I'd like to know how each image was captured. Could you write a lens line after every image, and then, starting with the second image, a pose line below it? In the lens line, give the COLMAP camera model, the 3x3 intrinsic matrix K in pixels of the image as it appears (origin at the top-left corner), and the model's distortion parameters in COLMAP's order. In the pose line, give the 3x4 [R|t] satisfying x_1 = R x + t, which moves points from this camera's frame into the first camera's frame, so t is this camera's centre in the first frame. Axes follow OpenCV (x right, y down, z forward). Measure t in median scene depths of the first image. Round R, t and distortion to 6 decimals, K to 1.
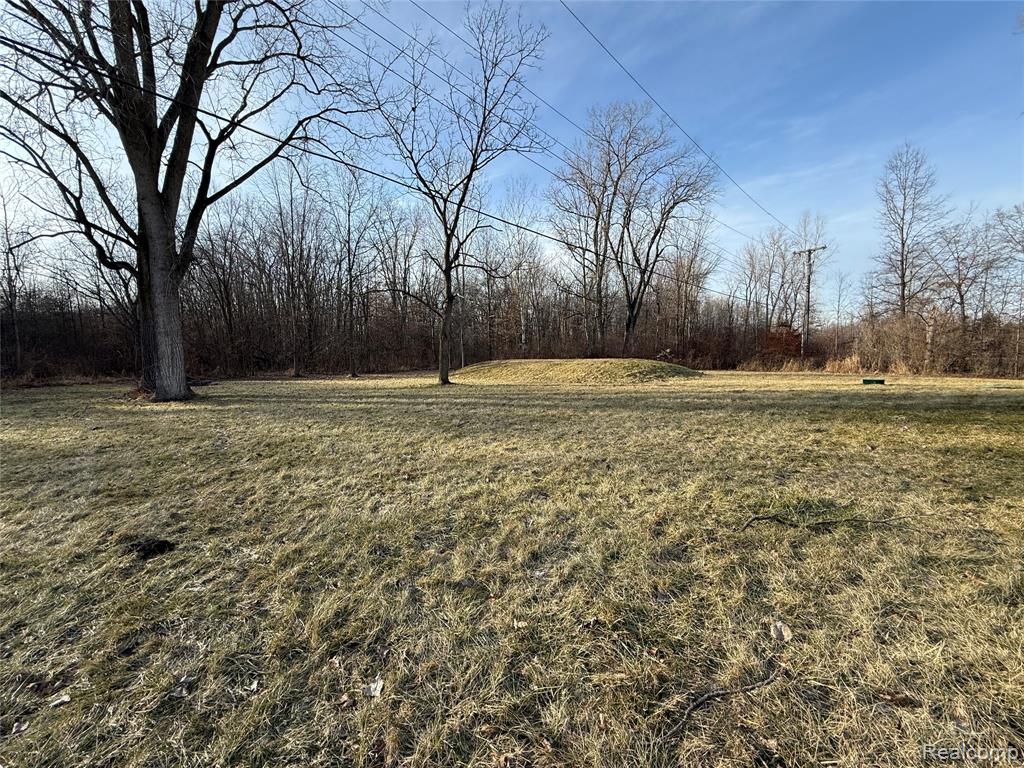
lens RADIAL K [[407.0, 0, 507.4], [0, 407.0, 382.9], [0, 0, 1]] dist [0.000225, -0.000325]
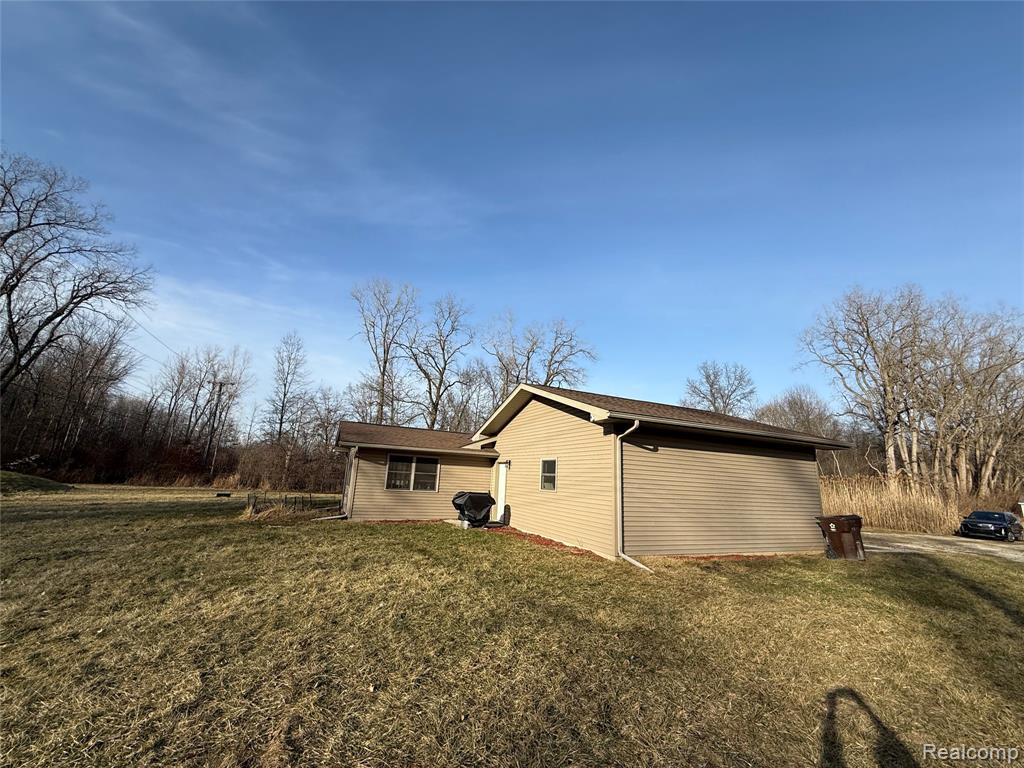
lens RADIAL K [[407.0, 0, 507.4], [0, 407.0, 382.9], [0, 0, 1]] dist [0.000225, -0.000325]
pose [[0.343125, 0.244815, 0.906825, -0.074279], [0.013299, 0.964074, -0.265302, 0.005795], [-0.939196, 0.103092, 0.327542, -0.240501]]
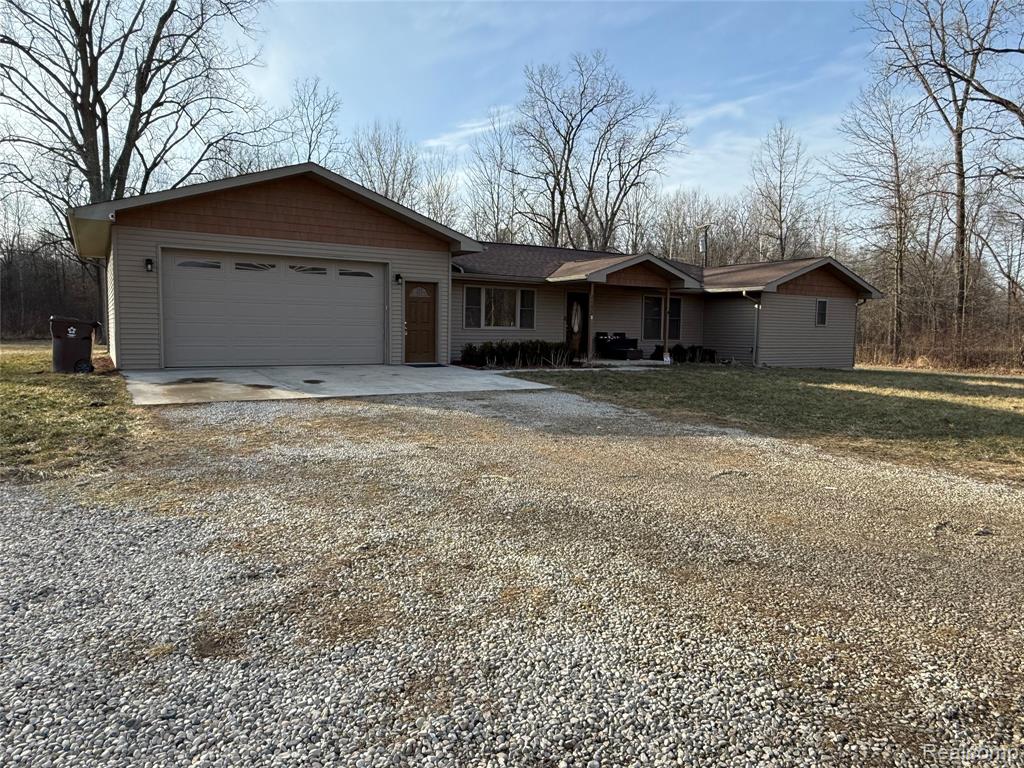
lens RADIAL K [[669.2, 0, 507.3], [0, 669.2, 380.1], [0, 0, 1]] dist [-0.021553, 0.025377]
pose [[0.975680, 0.043055, -0.214929, 0.808803], [-0.043089, 0.999061, 0.004527, 0.059819], [0.214922, 0.004844, 0.976619, -0.781737]]
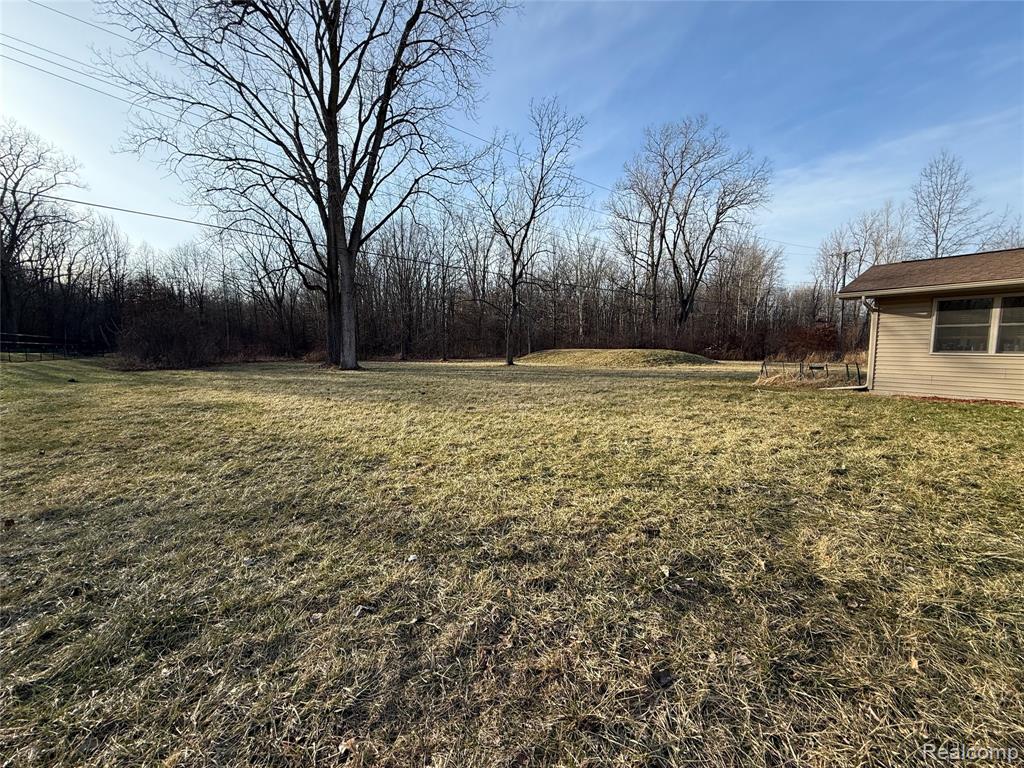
lens RADIAL K [[407.0, 0, 507.4], [0, 407.0, 382.9], [0, 0, 1]] dist [0.000225, -0.000325]
pose [[0.983227, 0.028893, -0.180085, 0.073112], [-0.024536, 0.999351, 0.026375, 0.021327], [0.180730, -0.021514, 0.983297, -0.311976]]
